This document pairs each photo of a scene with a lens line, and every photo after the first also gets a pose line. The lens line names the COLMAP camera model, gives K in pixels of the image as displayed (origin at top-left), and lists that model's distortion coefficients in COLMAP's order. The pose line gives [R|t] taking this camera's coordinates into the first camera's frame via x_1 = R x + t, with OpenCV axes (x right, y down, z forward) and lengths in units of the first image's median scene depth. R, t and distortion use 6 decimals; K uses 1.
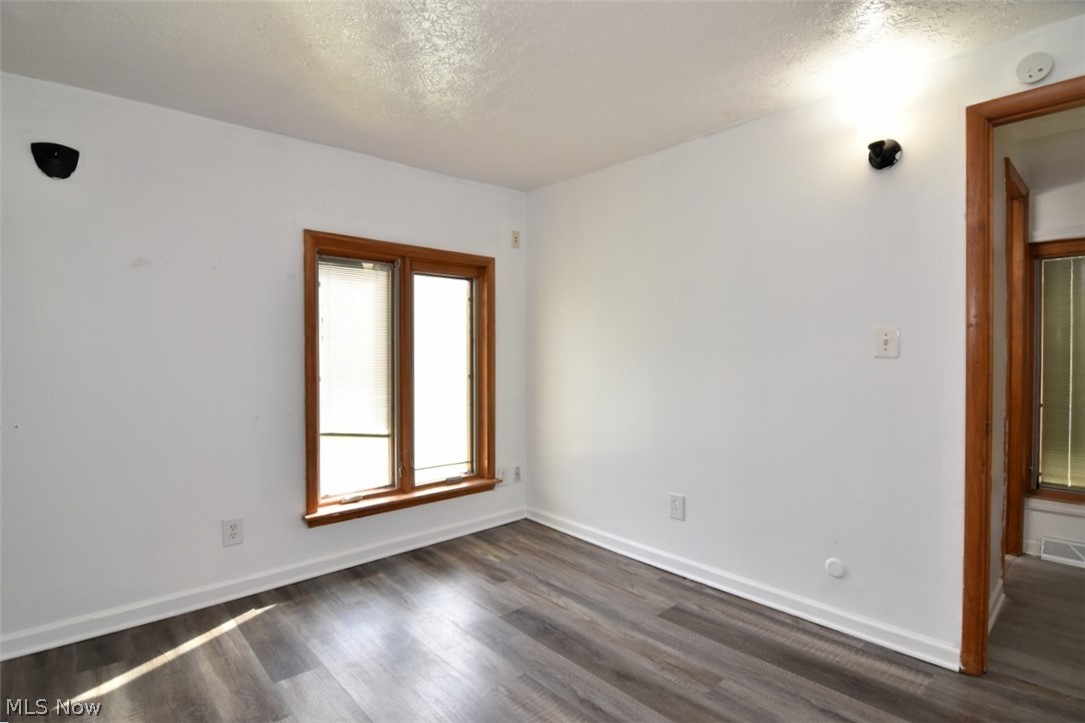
lens RADIAL K [[536.9, 0, 536.4], [0, 536.9, 358.9], [0, 0, 1]] dist [-0.008114, -0.007398]
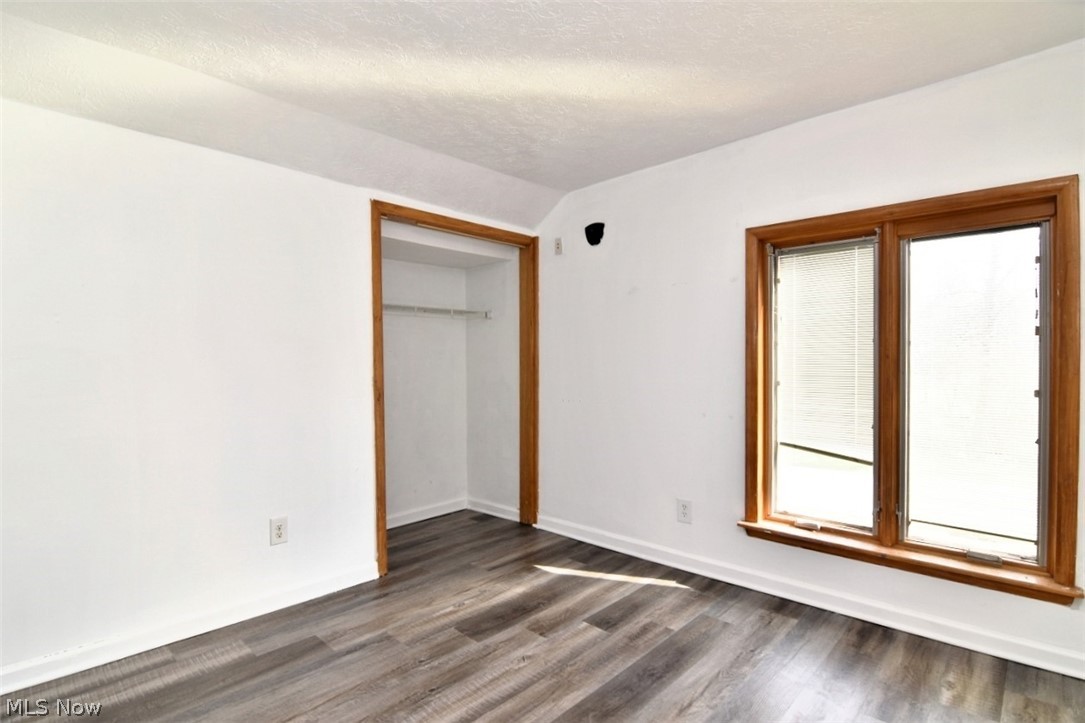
lens RADIAL K [[536.9, 0, 537.8], [0, 536.9, 359.9], [0, 0, 1]] dist [-0.008114, -0.007398]
pose [[0.079479, 0.001607, -0.996835, 0.506609], [-0.003443, 0.999993, 0.001338, -0.002503], [0.996831, 0.003325, 0.079484, 0.536654]]
